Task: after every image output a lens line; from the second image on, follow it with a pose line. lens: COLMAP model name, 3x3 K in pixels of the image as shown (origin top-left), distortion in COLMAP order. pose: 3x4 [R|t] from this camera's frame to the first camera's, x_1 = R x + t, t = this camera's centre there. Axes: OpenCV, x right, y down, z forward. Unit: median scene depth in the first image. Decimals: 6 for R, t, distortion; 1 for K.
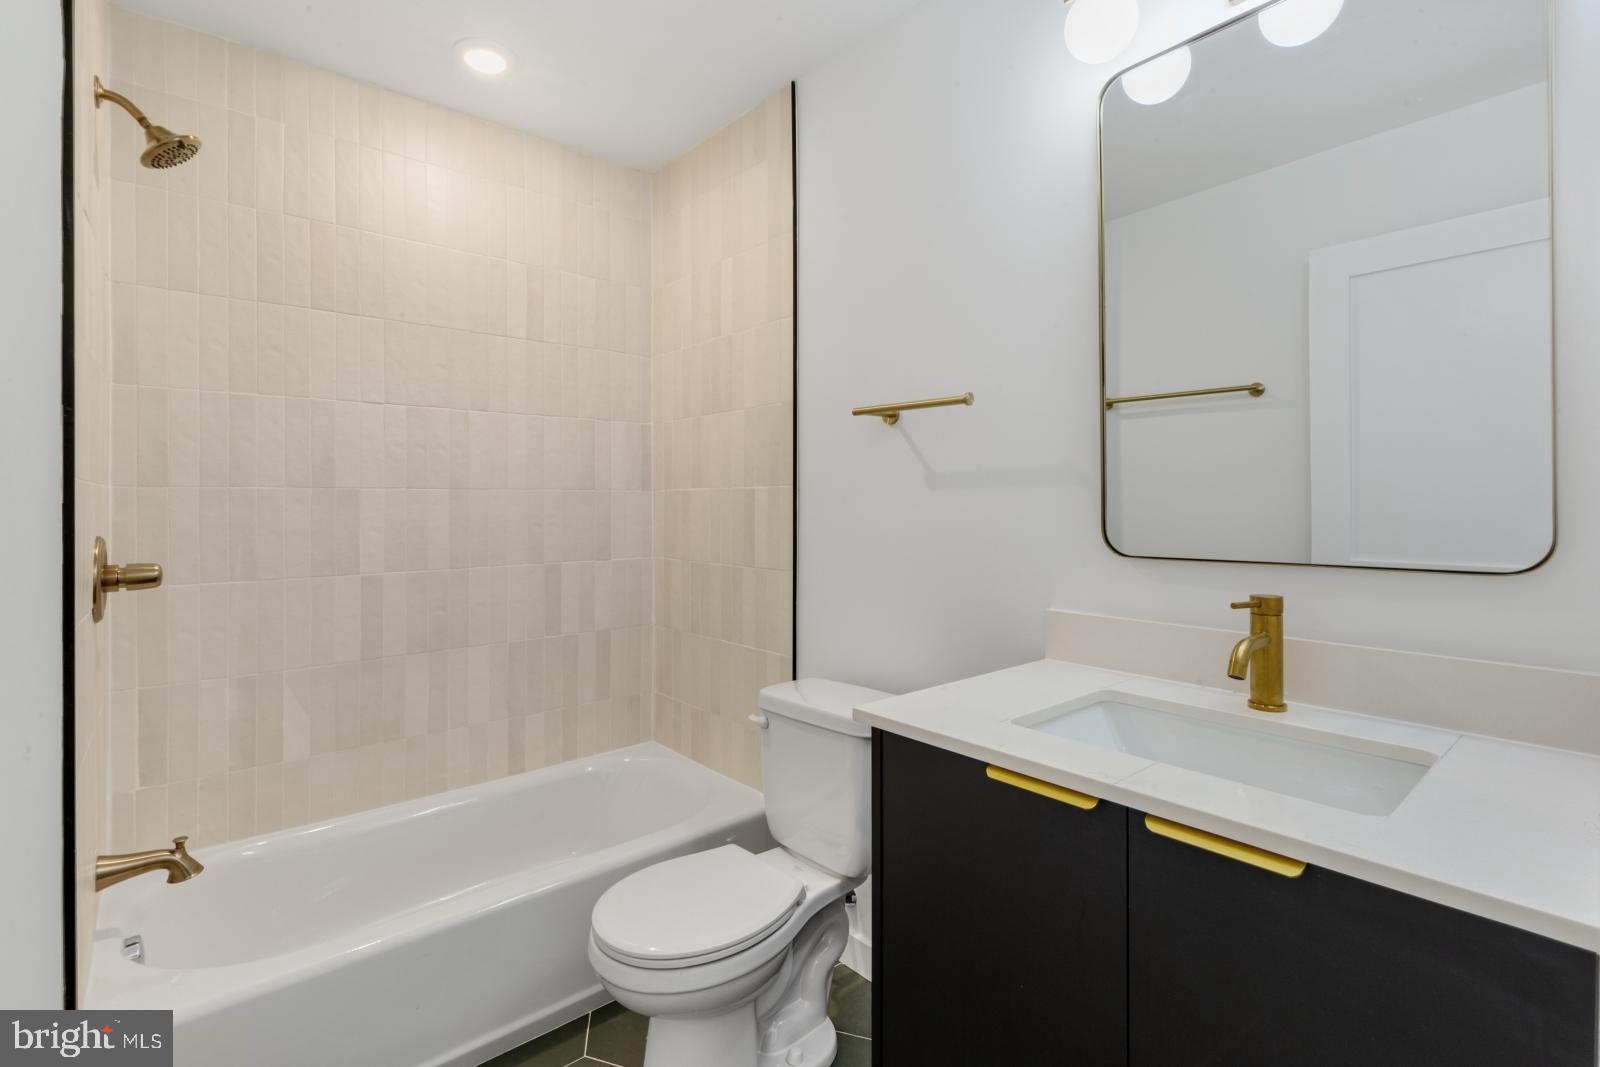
lens RADIAL K [[733.1, 0, 808.3], [0, 733.1, 503.7], [0, 0, 1]] dist [0.005022, -0.001902]
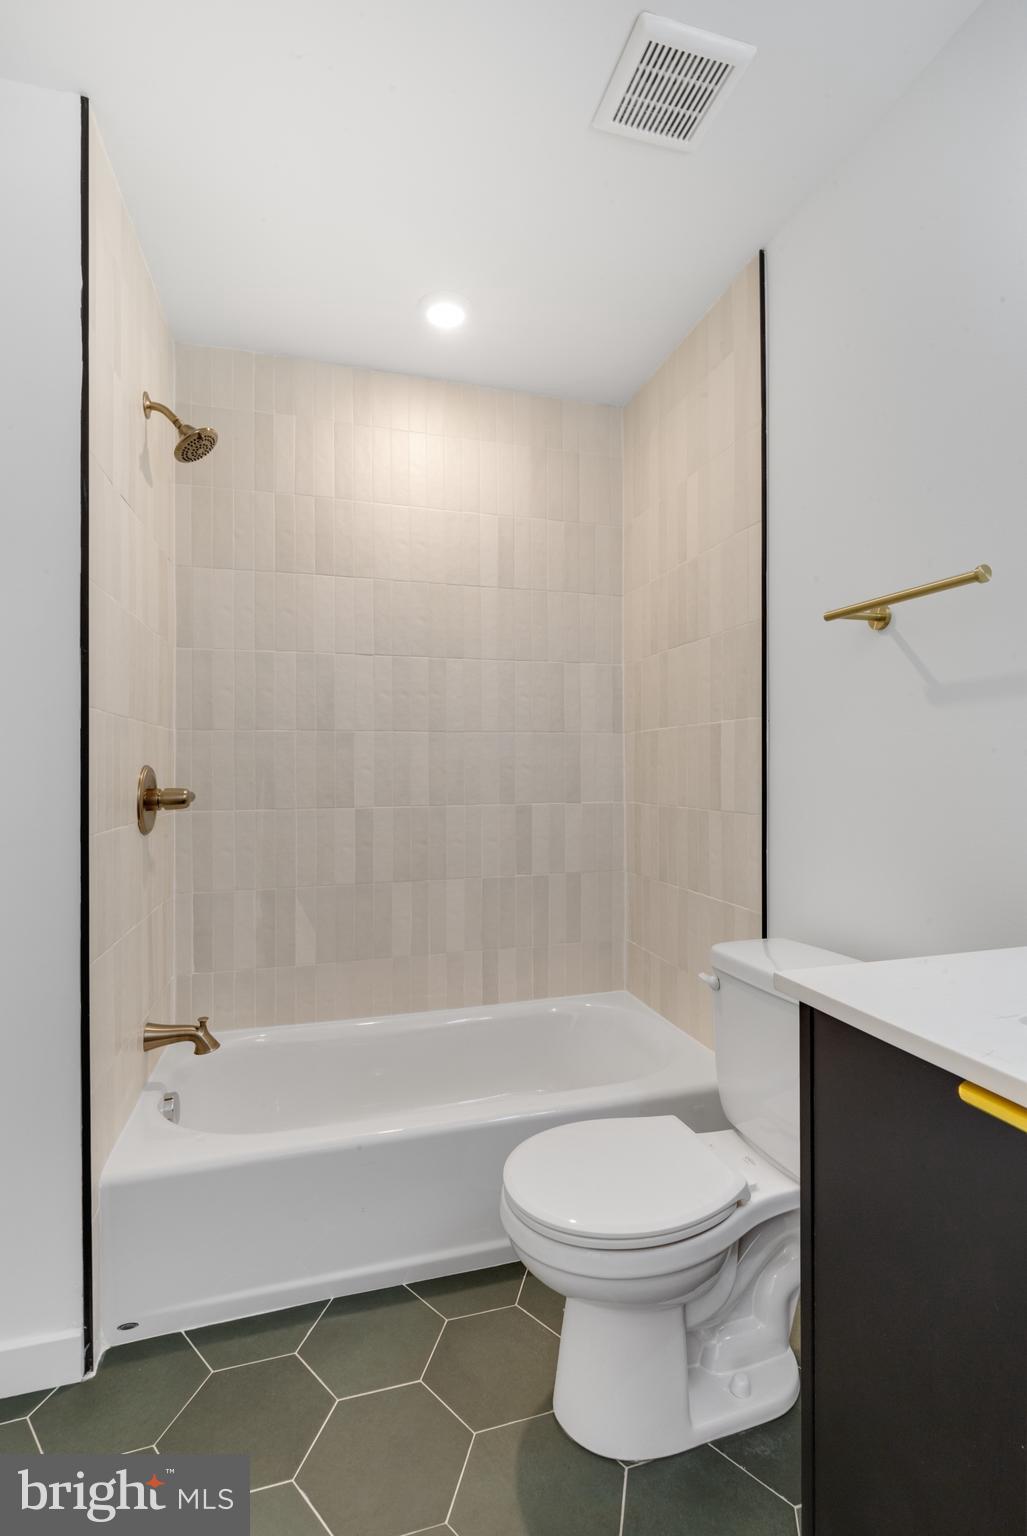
lens RADIAL K [[703.7, 0, 521.3], [0, 703.7, 769.5], [0, 0, 1]] dist [0.005022, -0.001902]
pose [[0.909718, -0.002801, -0.415218, 0.075909], [0.004626, 0.999984, 0.003389, 0.039390], [0.415201, -0.005004, 0.909716, 0.140251]]
